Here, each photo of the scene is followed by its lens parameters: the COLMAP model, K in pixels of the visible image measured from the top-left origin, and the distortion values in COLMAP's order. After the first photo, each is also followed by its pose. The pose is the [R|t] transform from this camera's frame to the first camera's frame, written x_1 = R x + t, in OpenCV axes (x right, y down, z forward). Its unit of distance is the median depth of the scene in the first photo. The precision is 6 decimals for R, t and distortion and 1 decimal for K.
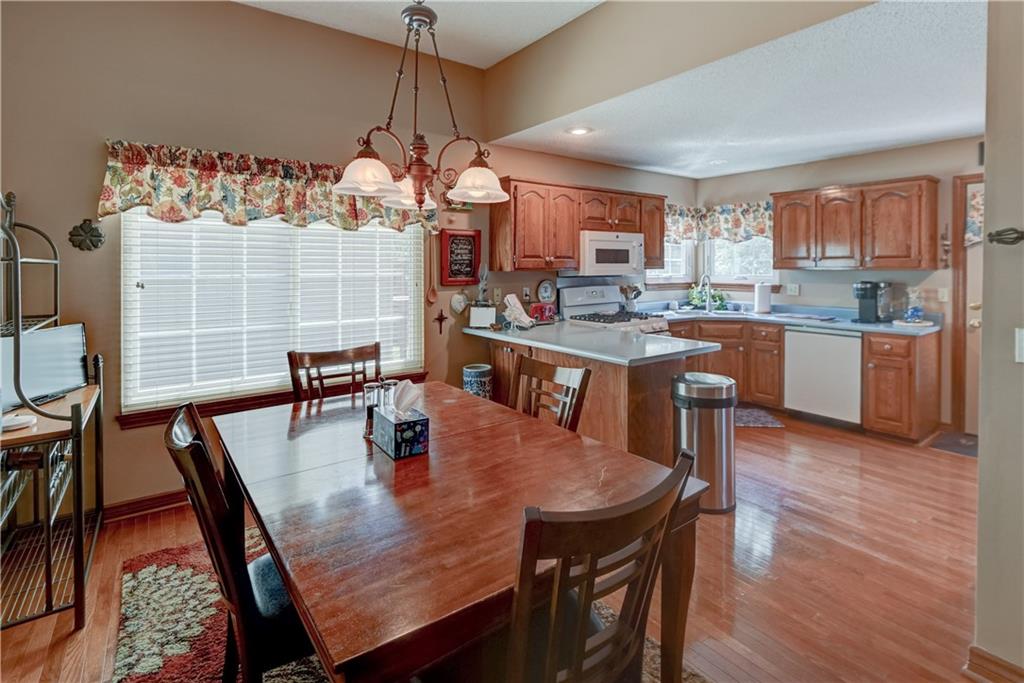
lens RADIAL K [[487.2, 0, 510.6], [0, 487.2, 265.5], [0, 0, 1]] dist [-0.000793, -0.000284]
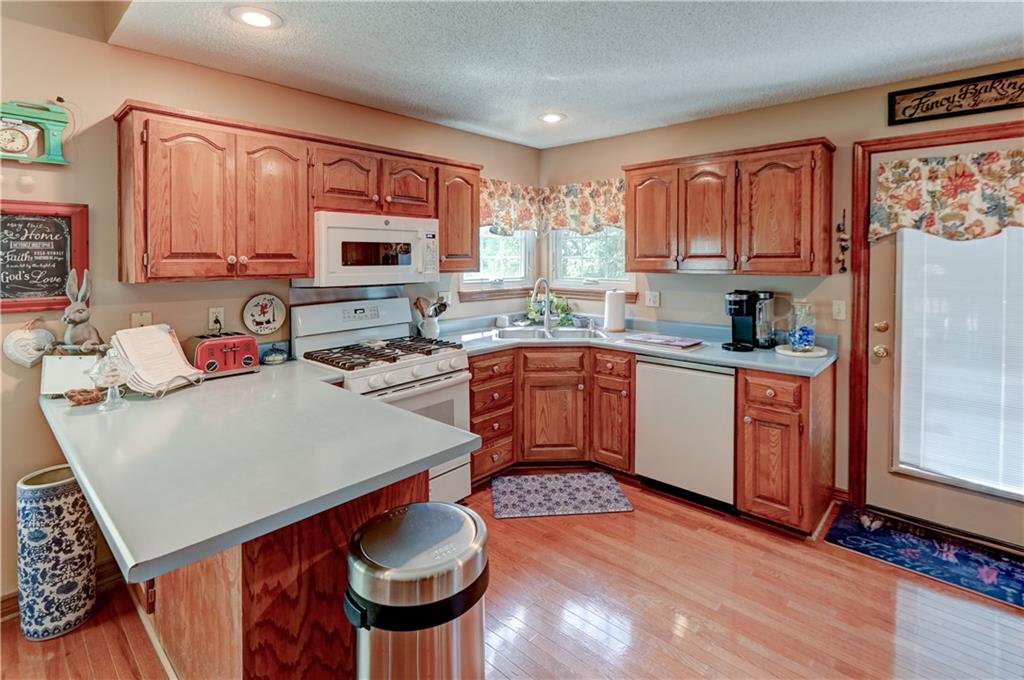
lens RADIAL K [[490.4, 0, 509.7], [0, 490.4, 262.4], [0, 0, 1]] dist [0.009827, -0.000112]
pose [[0.981918, -0.001438, 0.189299, 0.266680], [-0.000159, 0.999965, 0.008421, -0.013996], [-0.189305, -0.008299, 0.981883, 0.366042]]
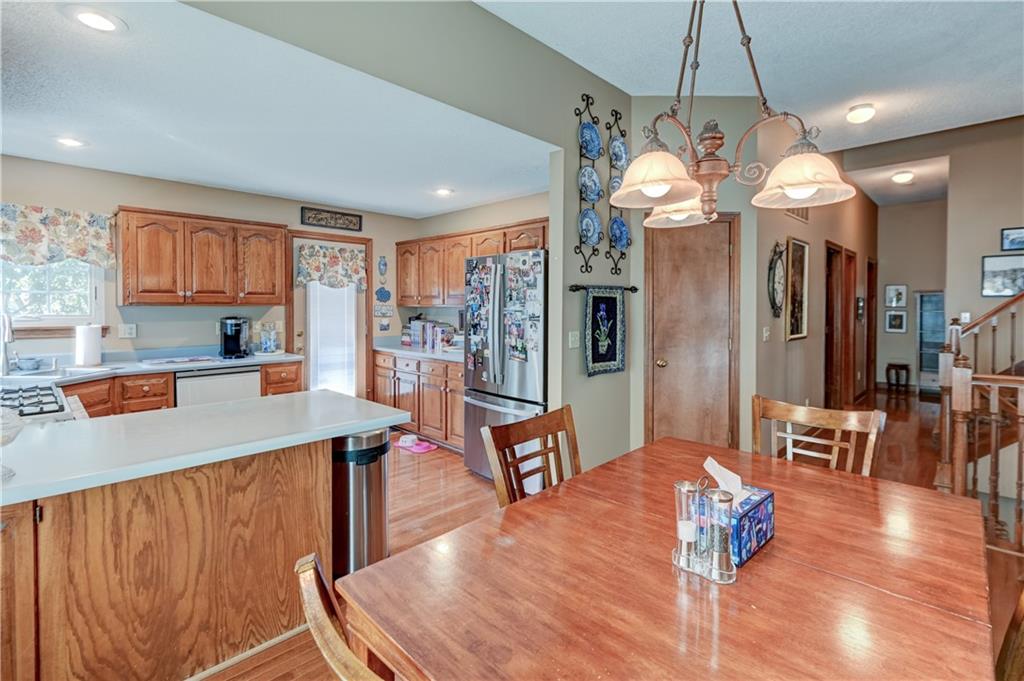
lens RADIAL K [[488.9, 0, 533.3], [0, 488.9, 310.9], [0, 0, 1]] dist [0.000159, 0.000119]
pose [[-0.194306, -0.016081, 0.980809, -0.389263], [-0.007605, 0.999860, 0.014887, -0.000002], [-0.980912, -0.004566, -0.194401, 0.587431]]
